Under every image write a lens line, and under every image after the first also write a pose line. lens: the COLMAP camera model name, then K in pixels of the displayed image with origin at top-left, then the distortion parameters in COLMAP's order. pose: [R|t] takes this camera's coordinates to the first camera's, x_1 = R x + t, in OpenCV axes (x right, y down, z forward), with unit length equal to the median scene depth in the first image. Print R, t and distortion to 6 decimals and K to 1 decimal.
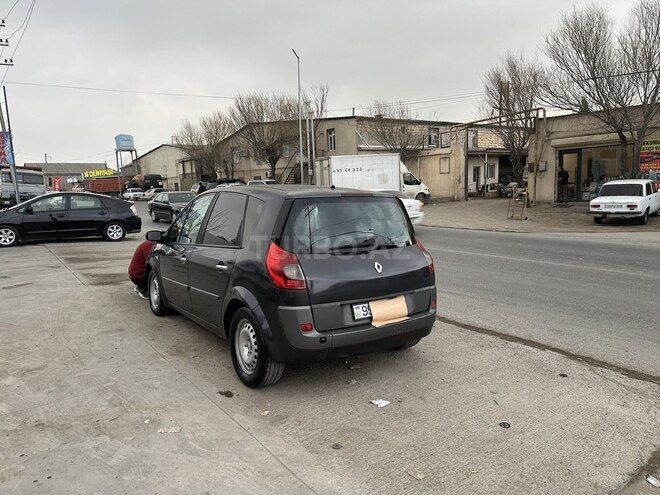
lens RADIAL K [[461.4, 0, 330.0], [0, 461.4, 247.5], [0, 0, 1]] dist [0.061751, -0.079630]
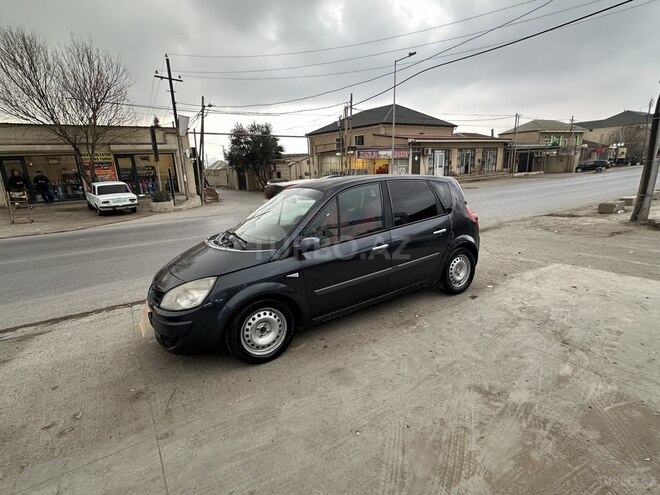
lens RADIAL K [[327.0, 0, 331.0], [0, 327.0, 247.9], [0, 0, 1]] dist [-0.002738, 0.000084]
pose [[0.056331, -0.213813, 0.975249, -0.267466], [0.169482, 0.964672, 0.201704, -0.036296], [-0.983922, 0.153925, 0.090578, 0.267718]]
